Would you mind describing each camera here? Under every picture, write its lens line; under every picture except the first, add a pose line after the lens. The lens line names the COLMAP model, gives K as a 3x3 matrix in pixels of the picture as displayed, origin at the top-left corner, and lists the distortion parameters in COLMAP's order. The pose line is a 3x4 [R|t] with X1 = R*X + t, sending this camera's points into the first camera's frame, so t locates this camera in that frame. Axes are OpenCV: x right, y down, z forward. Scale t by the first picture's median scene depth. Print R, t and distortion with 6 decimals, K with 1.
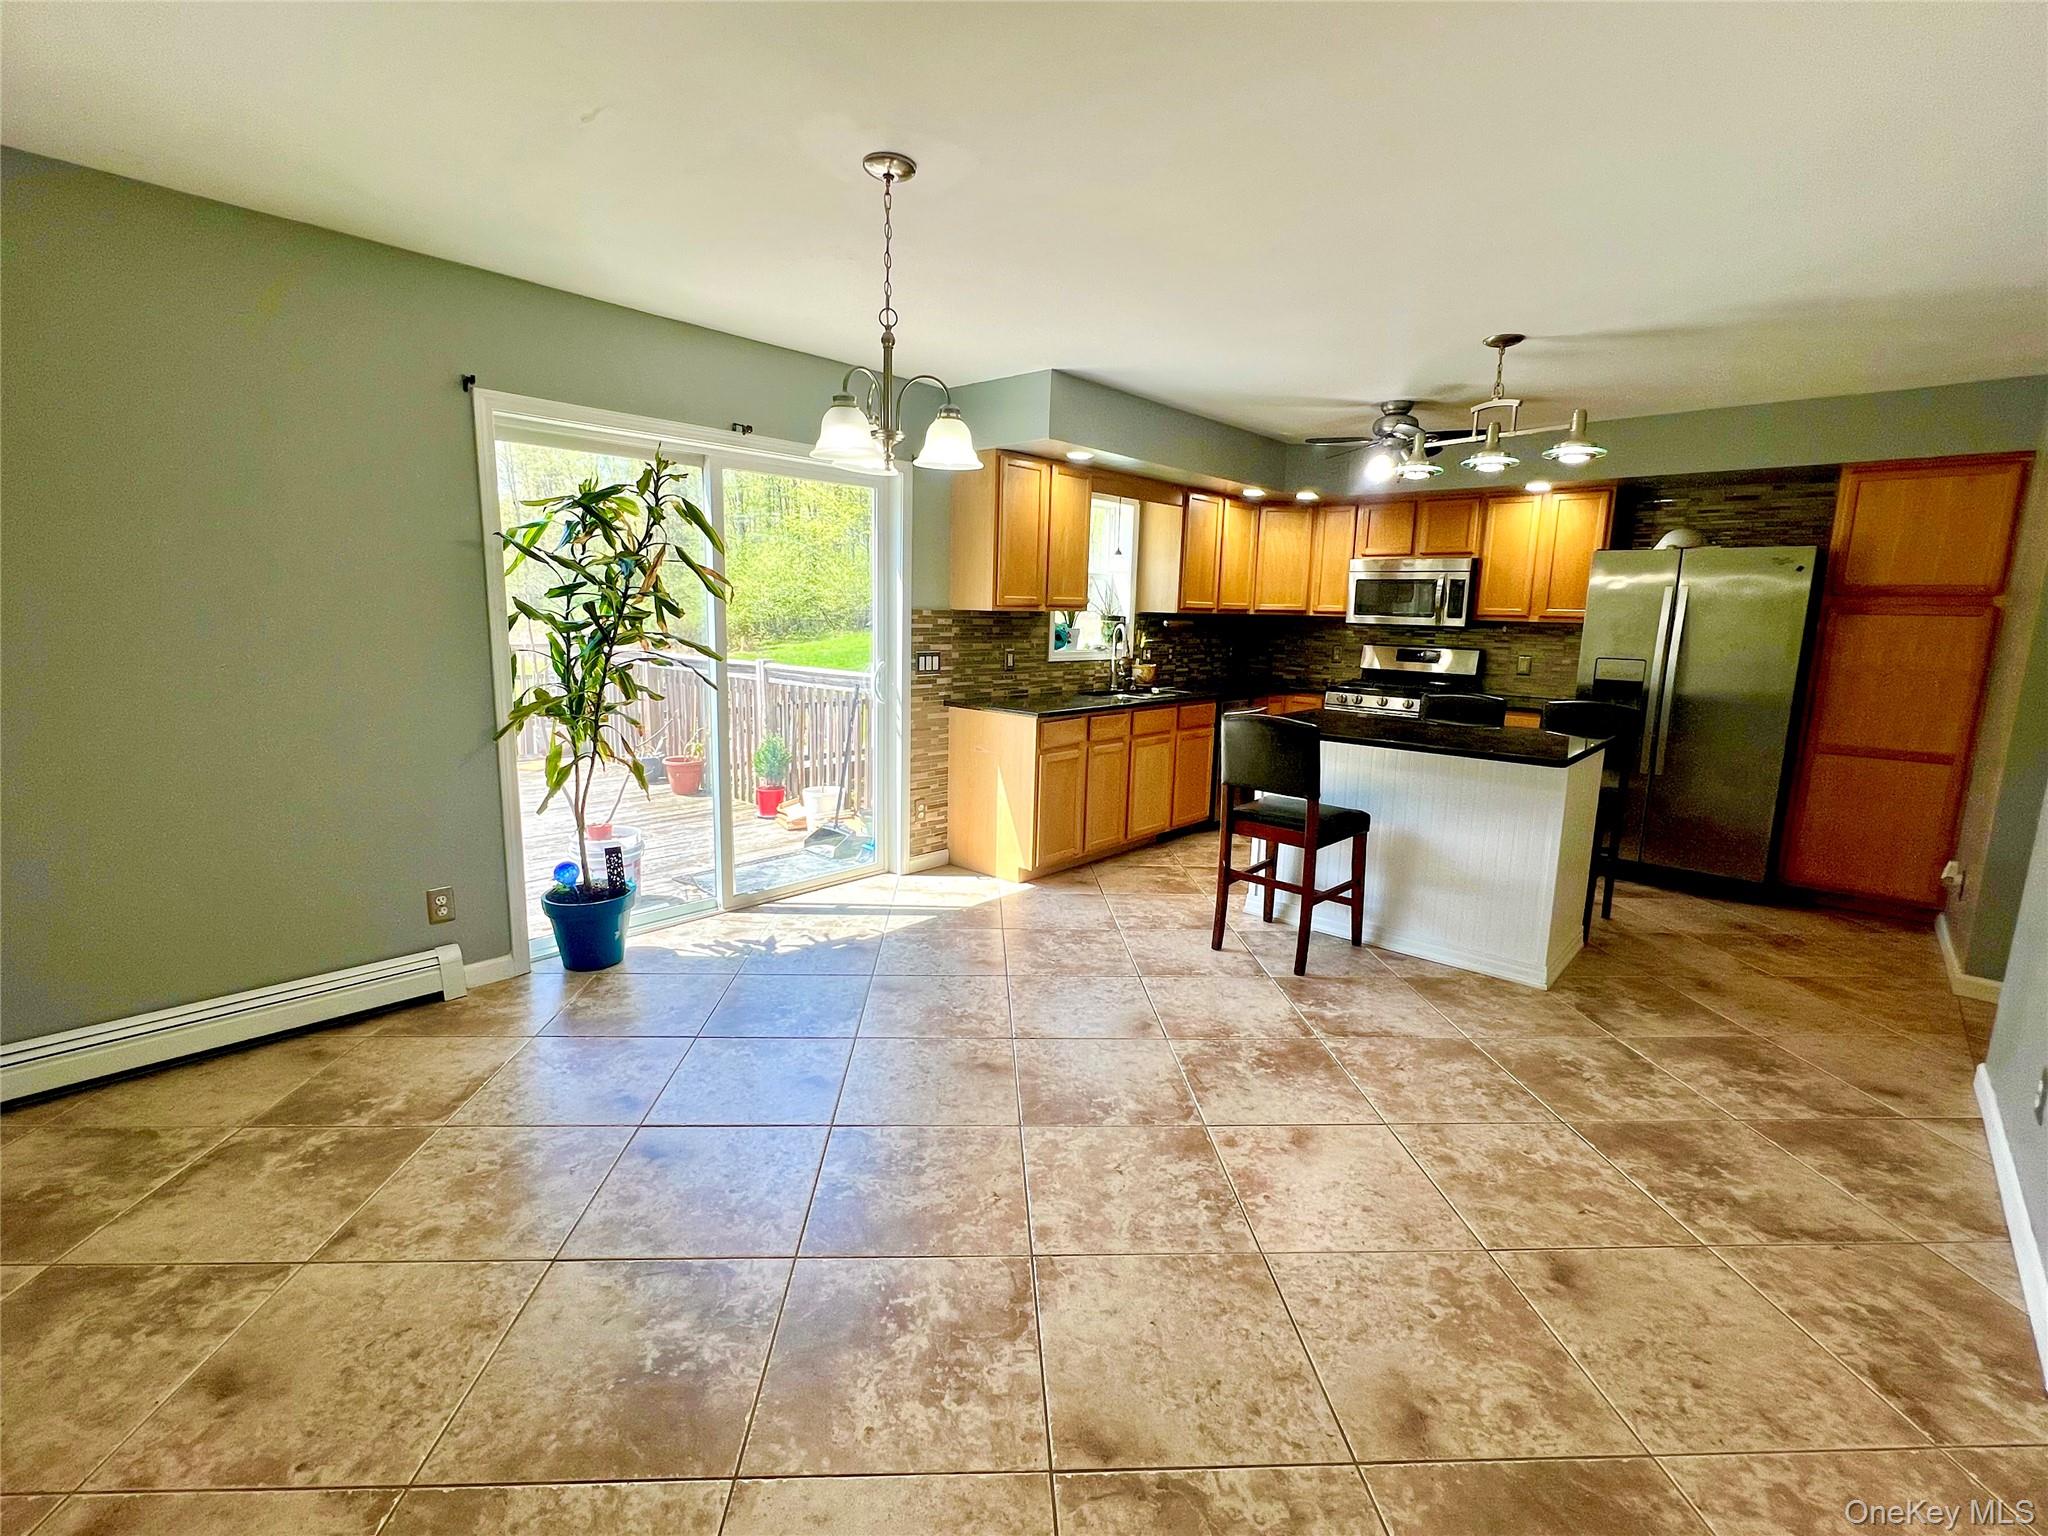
lens RADIAL K [[921.7, 0, 1016.0], [0, 921.7, 765.8], [0, 0, 1]] dist [-0.002414, 0.000412]
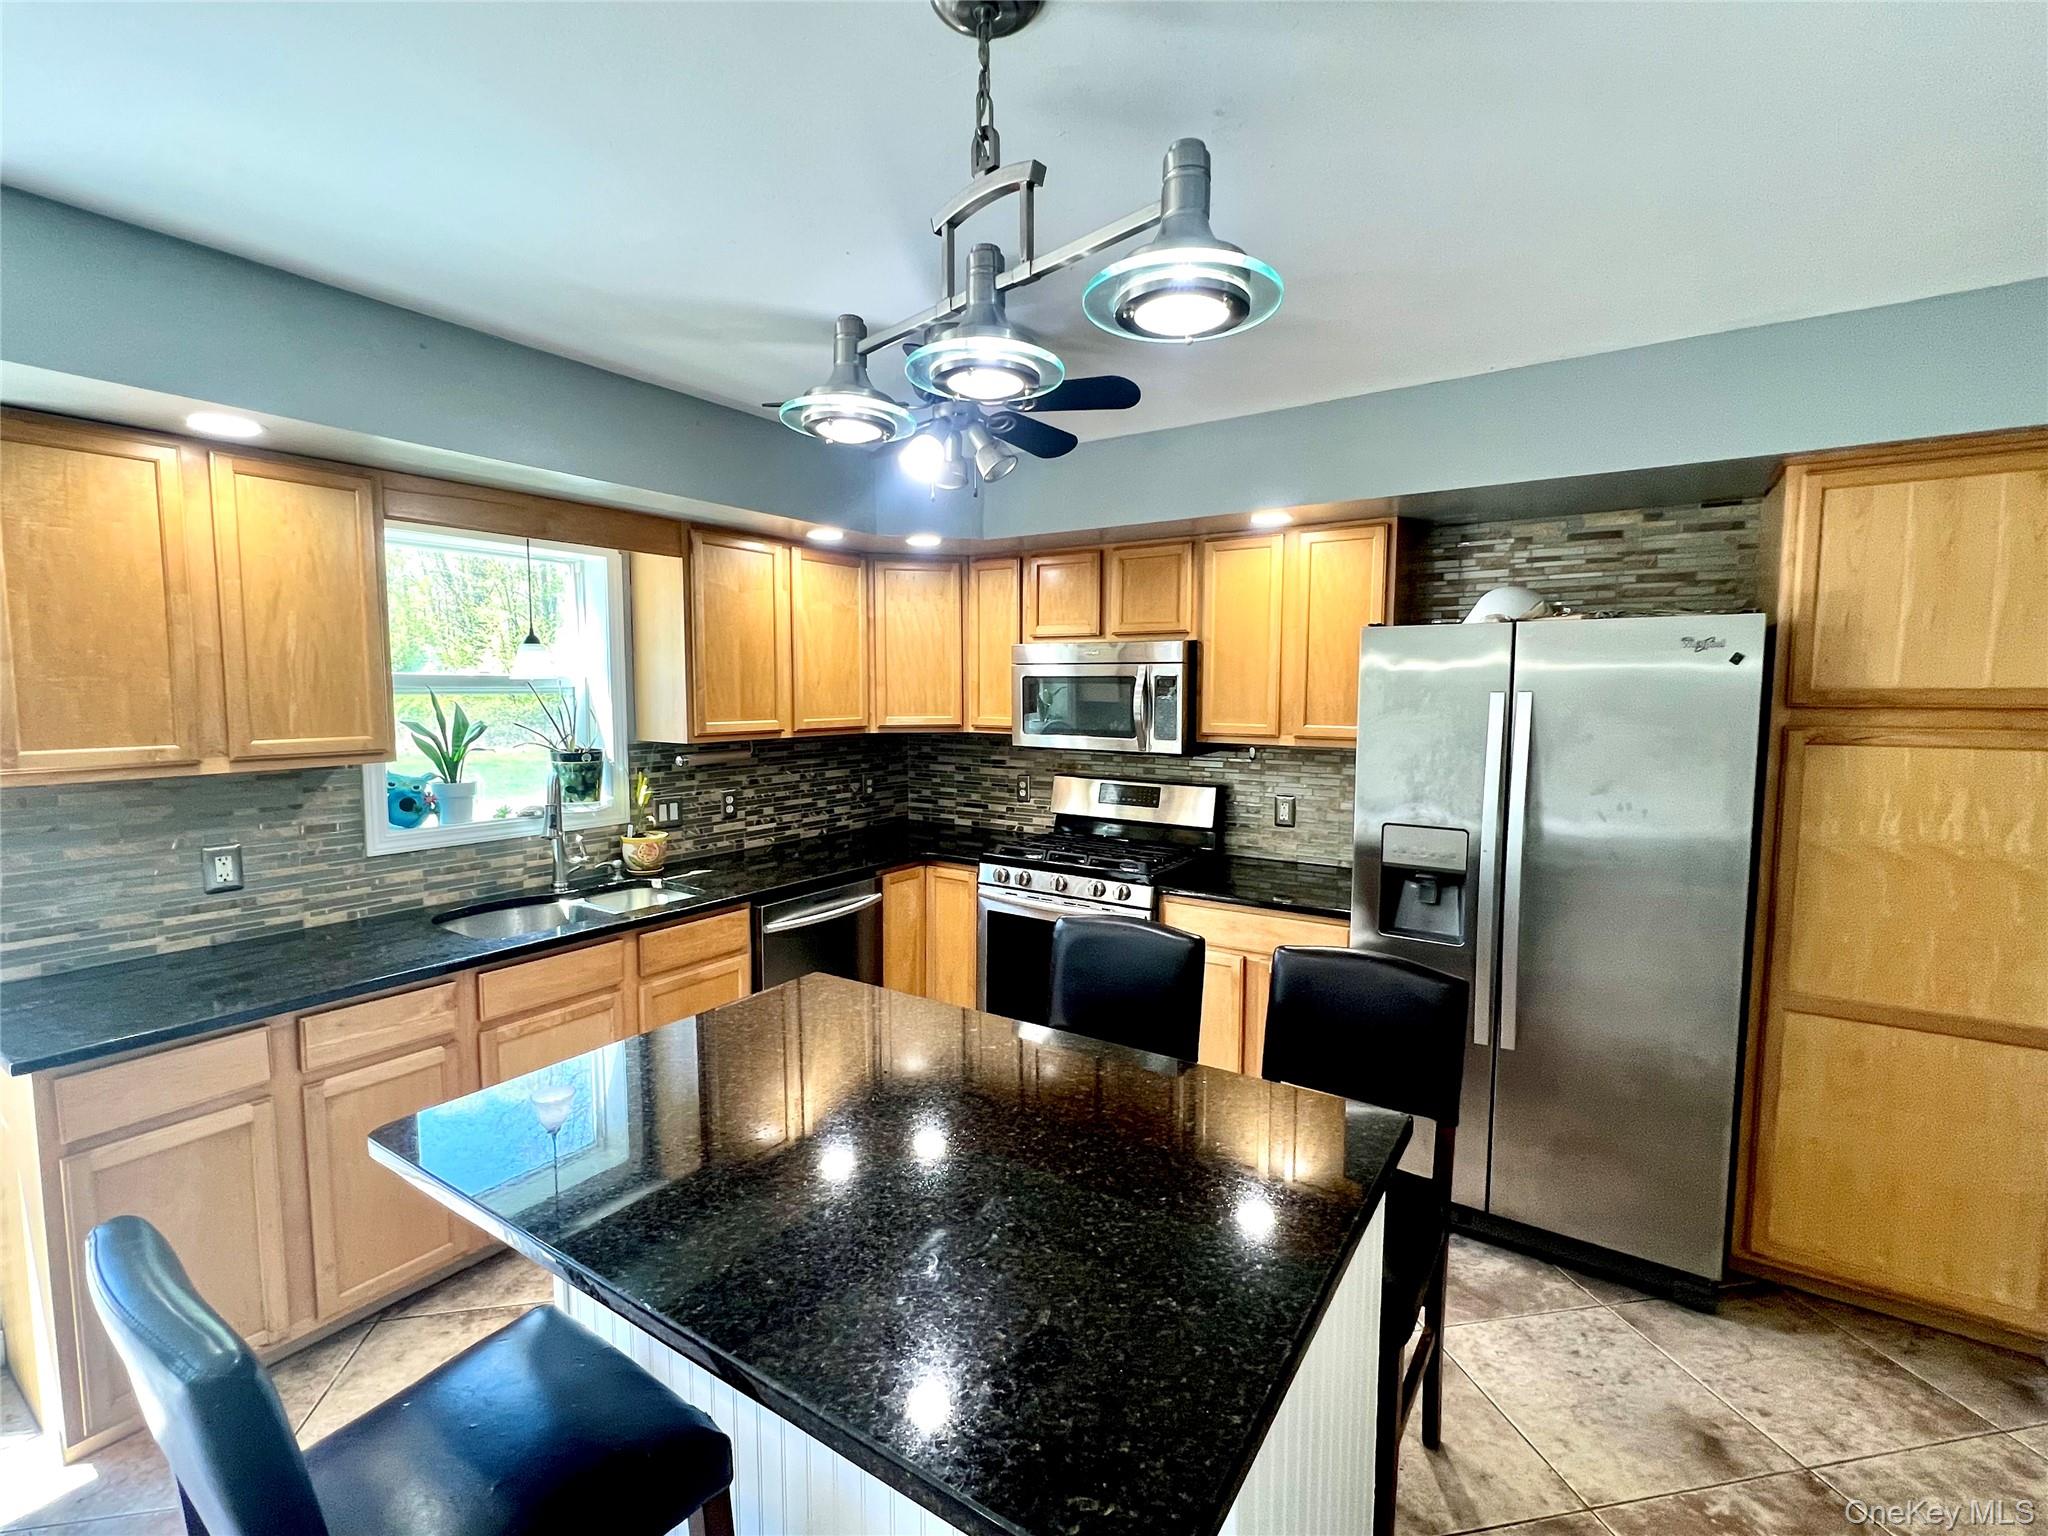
lens RADIAL K [[921.7, 0, 1018.0], [0, 921.7, 768.4], [0, 0, 1]] dist [-0.002414, 0.000412]
pose [[0.989099, -0.032853, 0.143543, 0.348736], [0.044179, 0.996095, -0.076441, -0.118979], [-0.140471, 0.081950, 0.986687, 0.504171]]
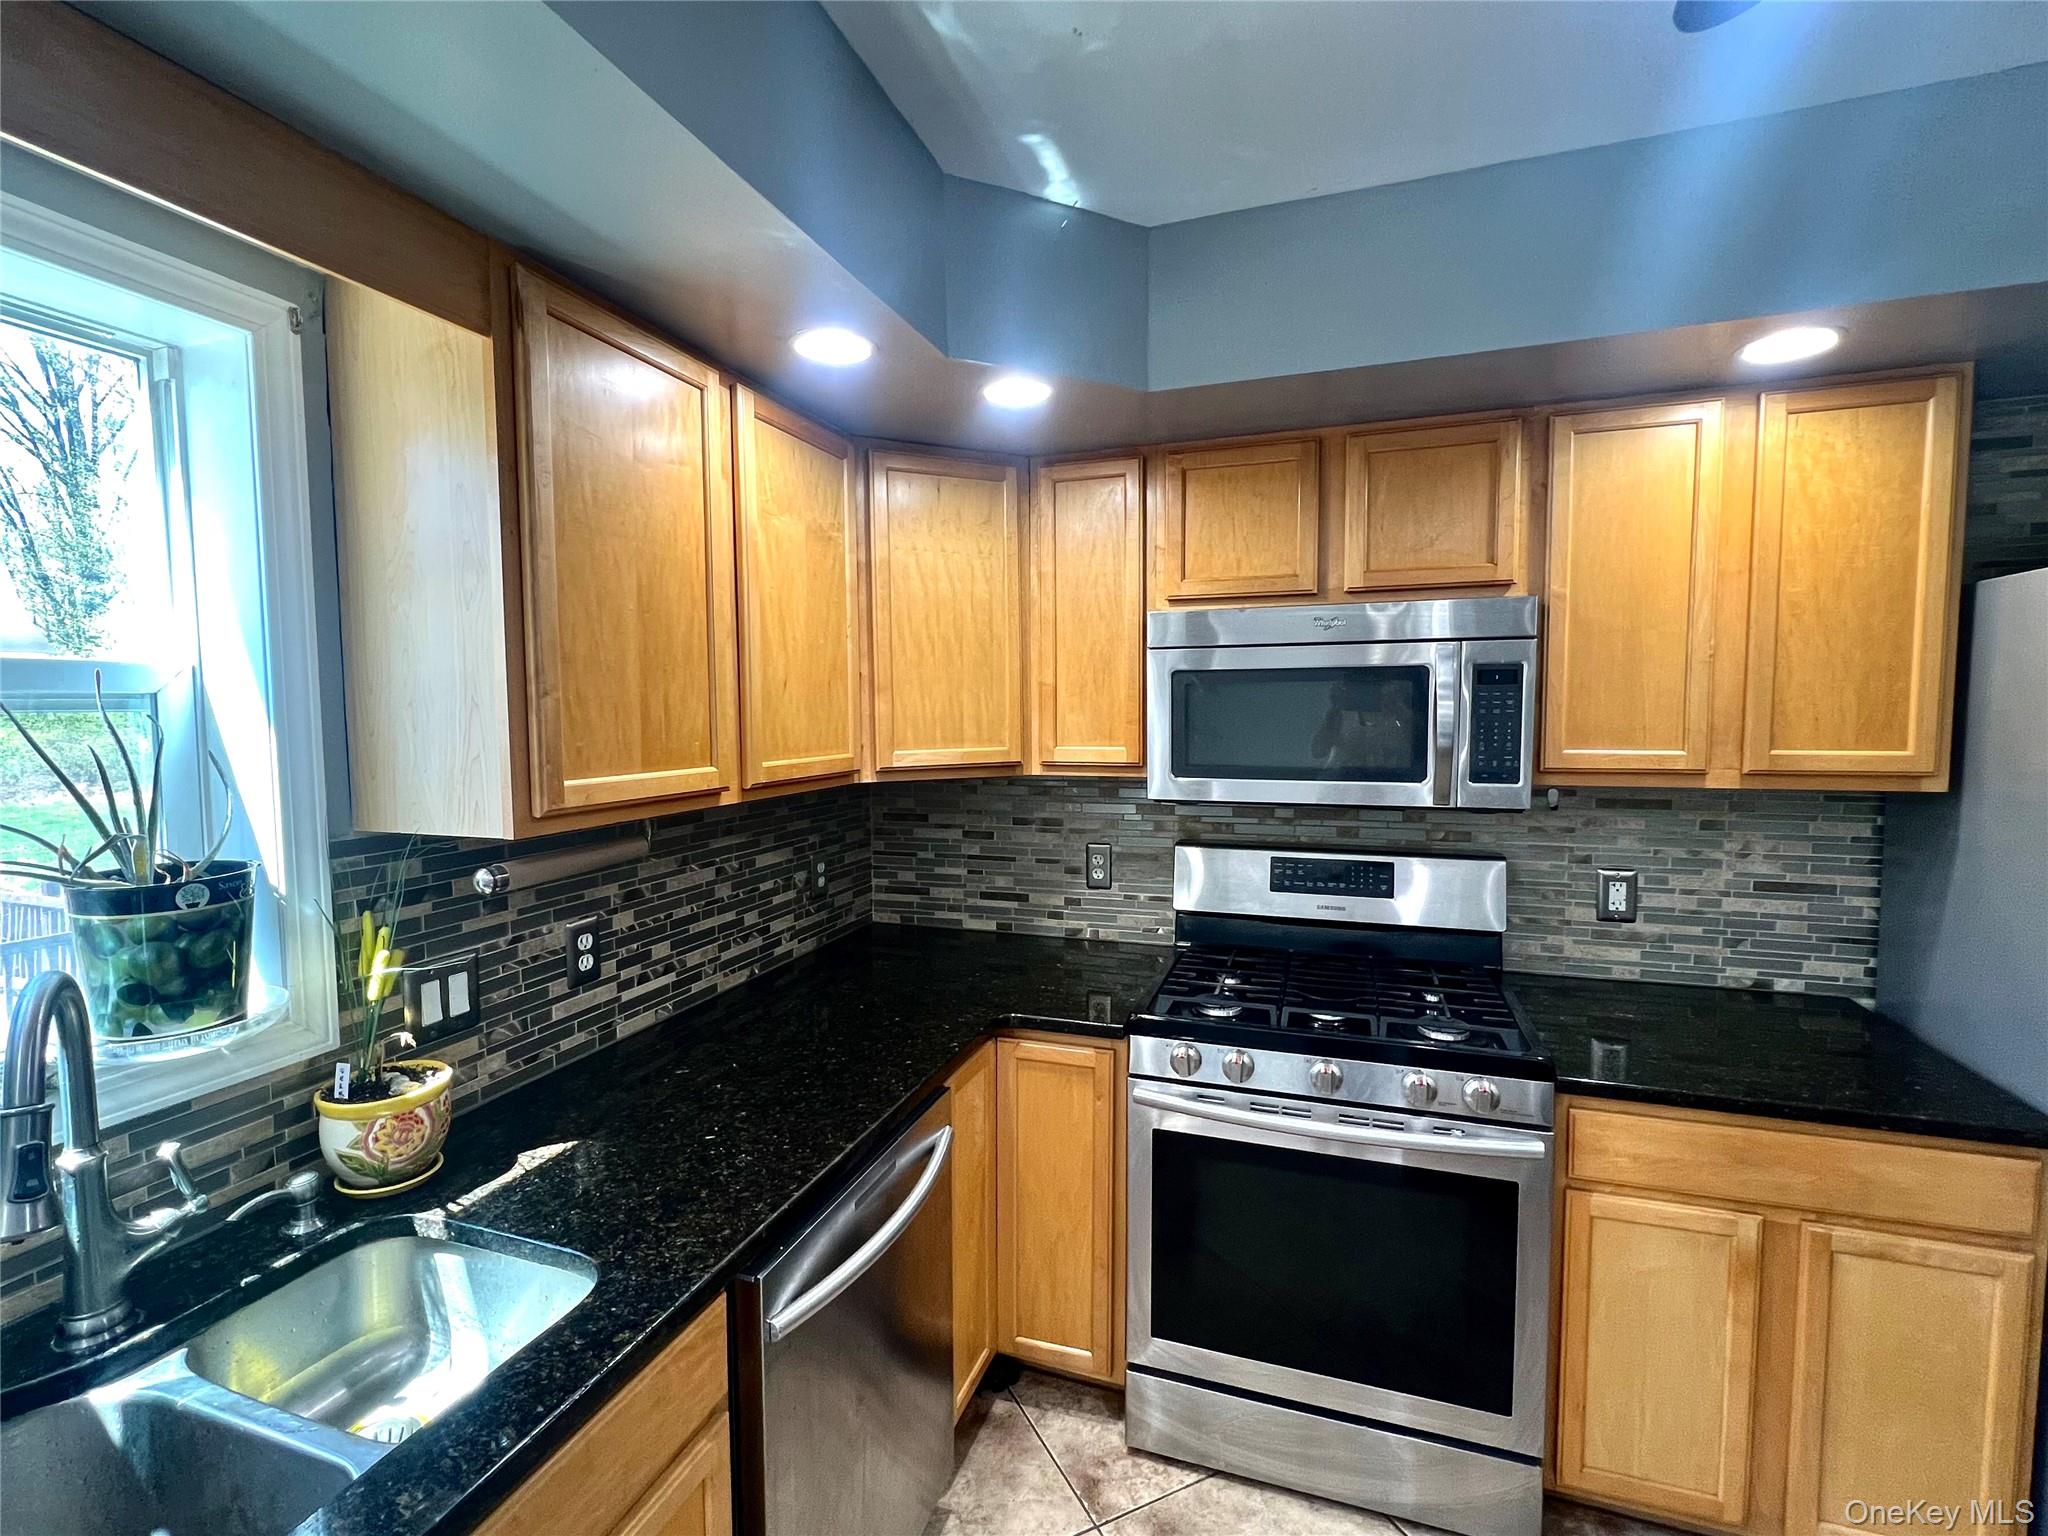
lens RADIAL K [[921.7, 0, 1014.0], [0, 921.7, 766.3], [0, 0, 1]] dist [-0.002414, 0.000412]
pose [[0.920755, -0.056840, 0.385979, 0.238103], [0.096622, 0.991732, -0.084448, -0.183722], [-0.377988, 0.115050, 0.918634, 0.910608]]
